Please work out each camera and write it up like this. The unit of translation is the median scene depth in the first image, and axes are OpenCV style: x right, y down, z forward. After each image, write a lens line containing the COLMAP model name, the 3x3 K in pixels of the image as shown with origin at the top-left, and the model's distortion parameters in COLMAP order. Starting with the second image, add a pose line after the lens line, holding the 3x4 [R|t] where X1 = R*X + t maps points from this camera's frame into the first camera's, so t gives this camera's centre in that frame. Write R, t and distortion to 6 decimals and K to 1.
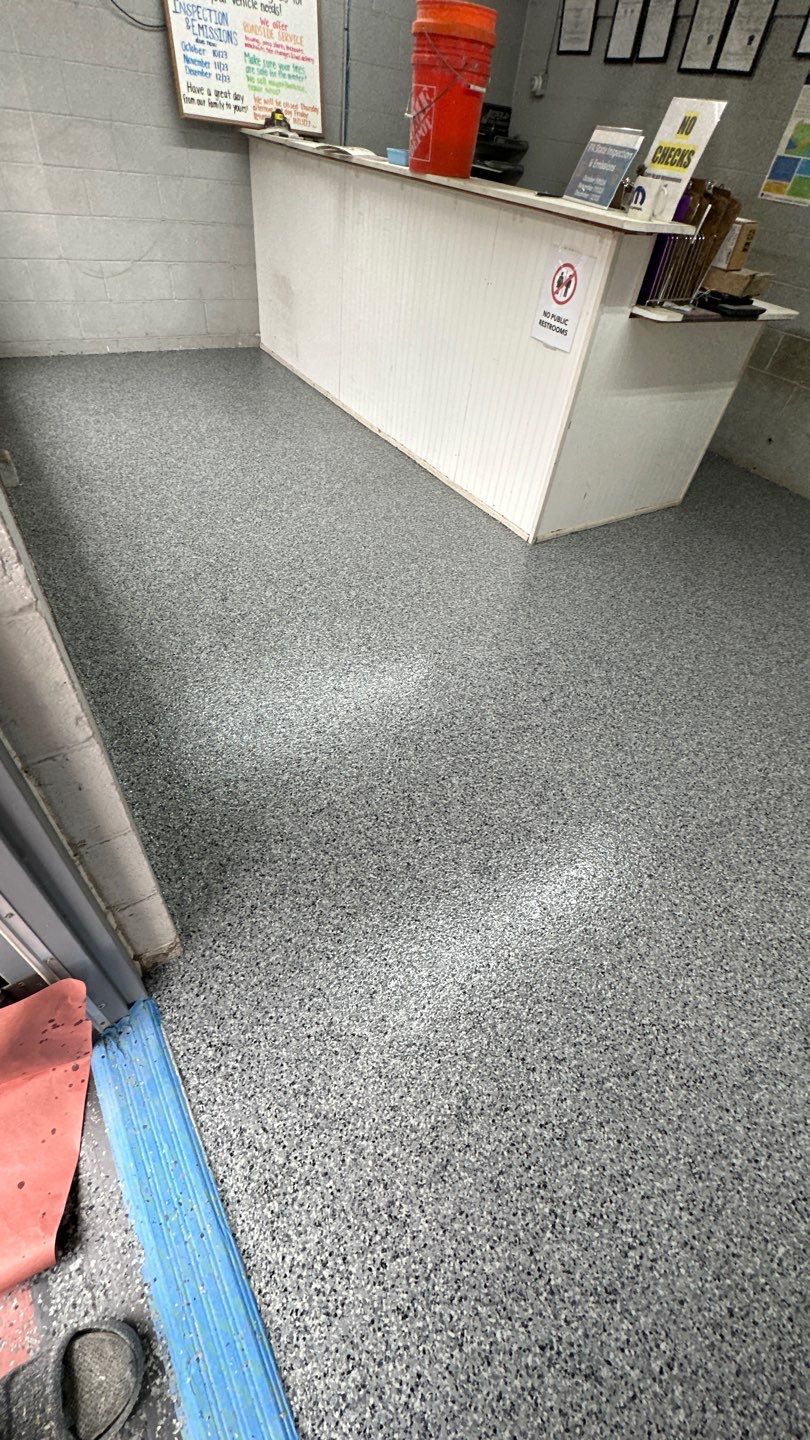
lens RADIAL K [[571.1, 0, 404.0], [0, 571.1, 718.0], [0, 0, 1]] dist [0.000476, -0.000747]
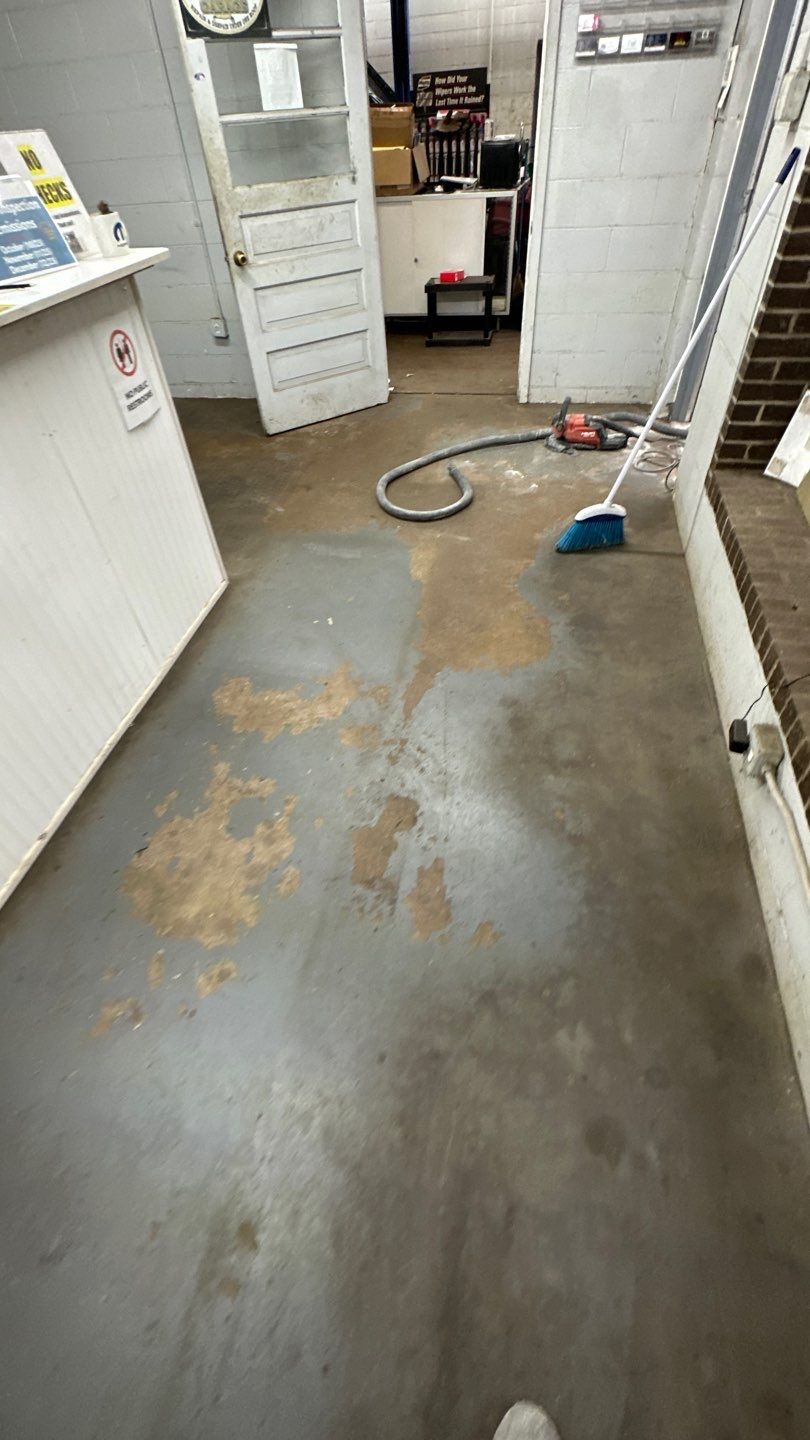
lens RADIAL K [[571.1, 0, 397.9], [0, 571.1, 721.5], [0, 0, 1]] dist [0.000476, -0.000747]
pose [[-0.709274, -0.554918, 0.434737, -0.695264], [0.502642, 0.034278, 0.863815, -1.292254], [-0.494248, 0.831199, 0.254613, 1.055165]]
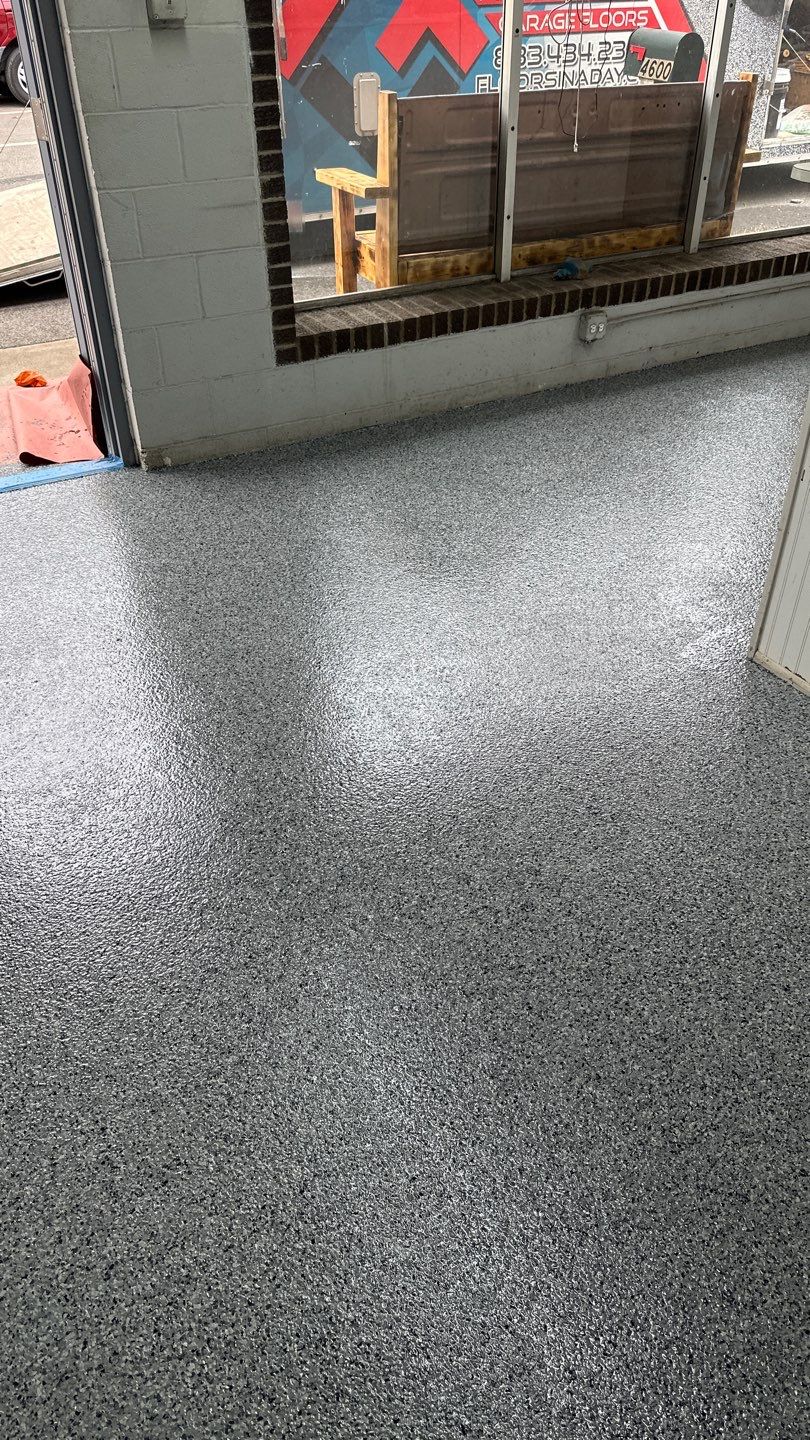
lens RADIAL K [[1013.5, 0, 426.5], [0, 1013.5, 733.1], [0, 0, 1]] dist [0.050081, -0.065380]
pose [[-0.056007, 0.521810, -0.851221, 1.509081], [-0.728901, 0.561267, 0.392024, -0.557051], [0.682324, 0.642412, 0.348913, 0.611058]]
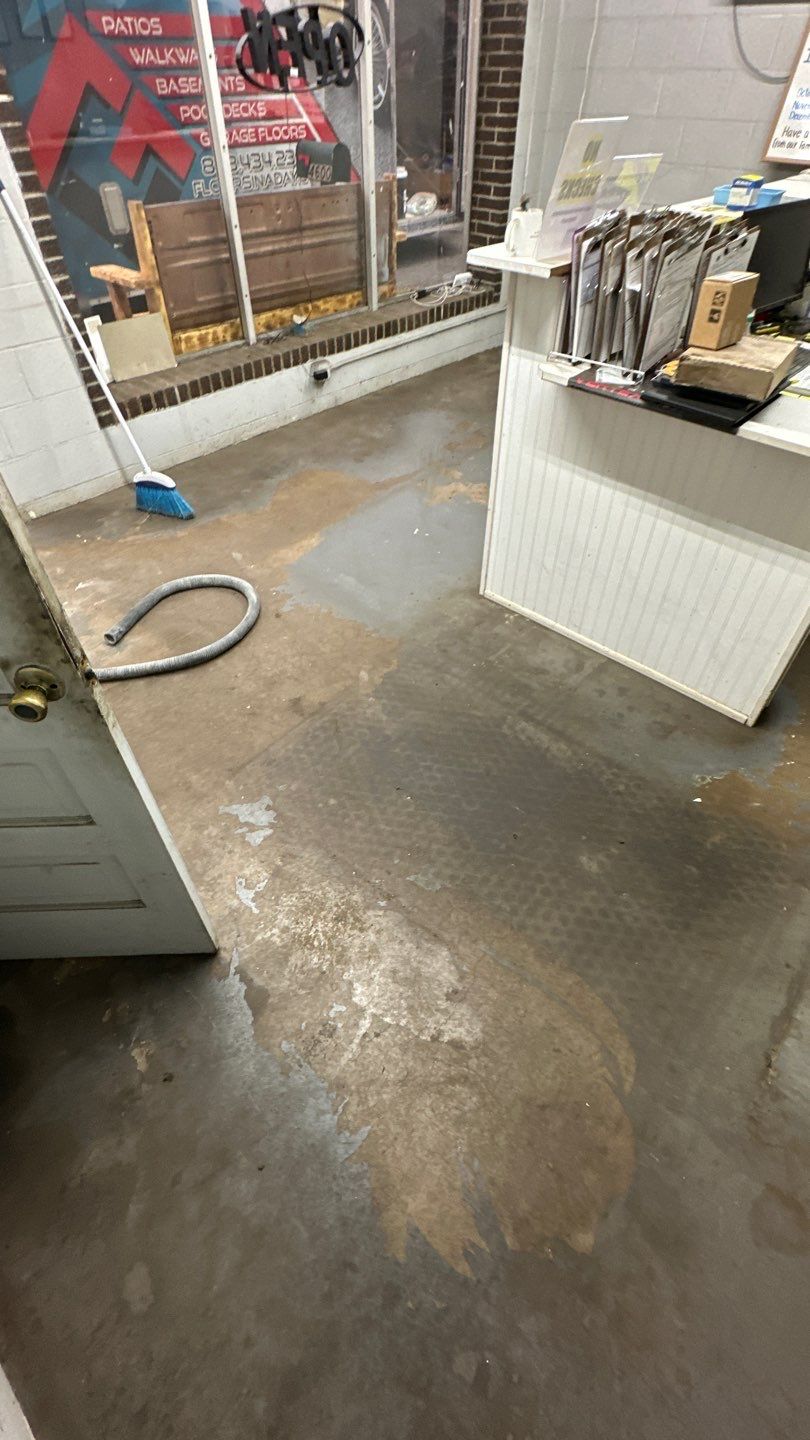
lens RADIAL K [[633.9, 0, 399.5], [0, 633.9, 717.6], [0, 0, 1]] dist [-0.000113, -0.002928]
pose [[0.247949, 0.612512, -0.750567, 1.366892], [-0.681671, 0.660816, 0.314080, -0.523772], [0.688365, 0.433764, 0.581380, 0.554616]]
